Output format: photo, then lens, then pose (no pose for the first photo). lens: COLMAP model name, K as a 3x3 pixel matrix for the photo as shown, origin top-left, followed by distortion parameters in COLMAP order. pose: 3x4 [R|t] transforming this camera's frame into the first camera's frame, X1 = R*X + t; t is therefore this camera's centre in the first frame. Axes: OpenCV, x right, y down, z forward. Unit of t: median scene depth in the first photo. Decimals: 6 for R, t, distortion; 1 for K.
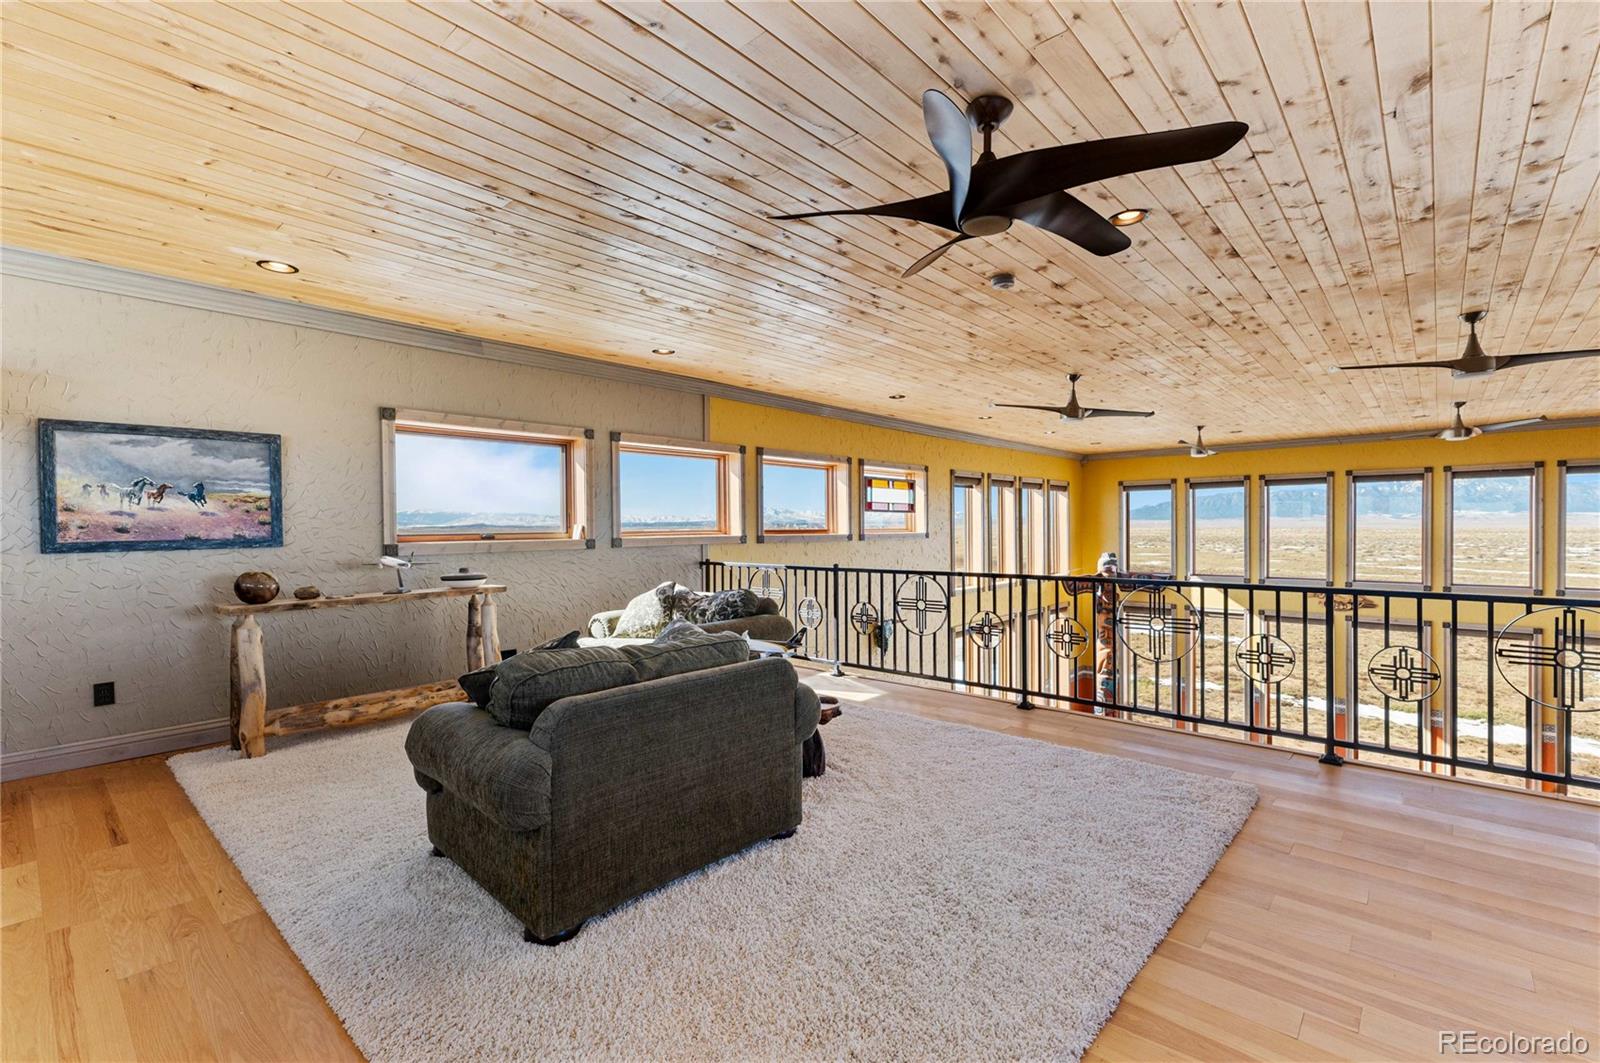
lens RADIAL K [[705.0, 0, 777.5], [0, 705.0, 532.4], [0, 0, 1]] dist [0.022708, -0.004935]
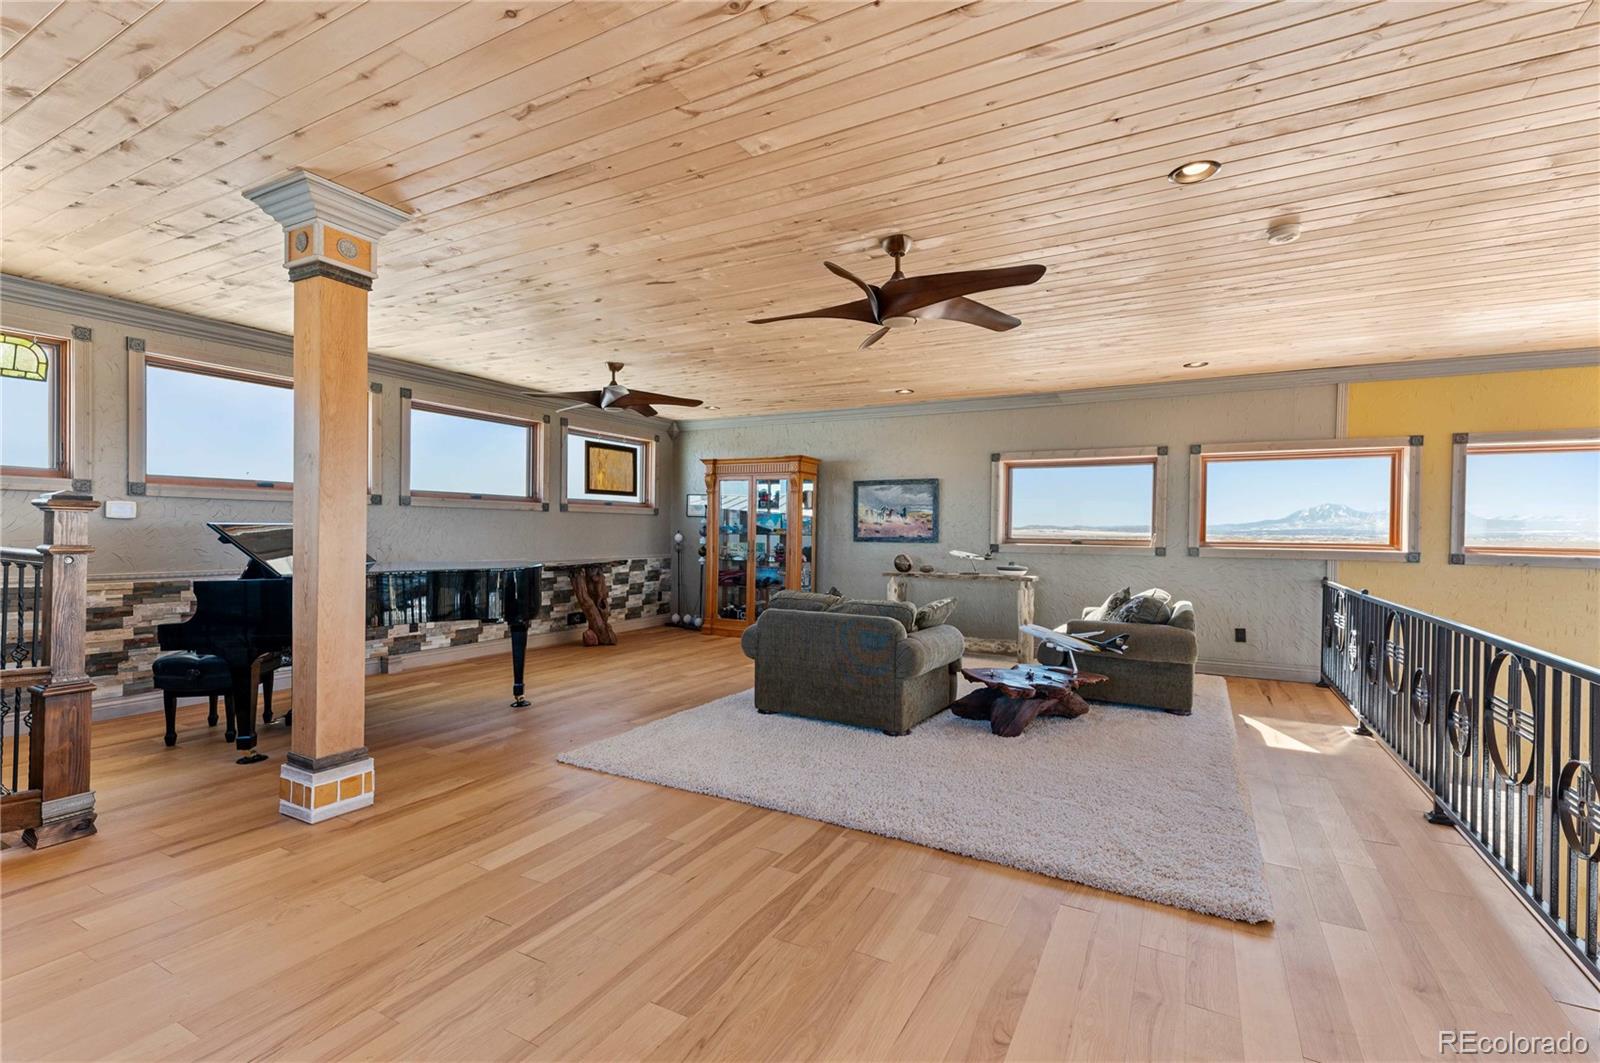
lens RADIAL K [[705.0, 0, 800.5], [0, 705.0, 533.9], [0, 0, 1]] dist [0.022708, -0.004935]
pose [[0.234352, 0.017187, -0.972000, 0.957489], [-0.024923, 0.999621, 0.011666, -0.014218], [0.971832, 0.021491, 0.234692, 0.290195]]
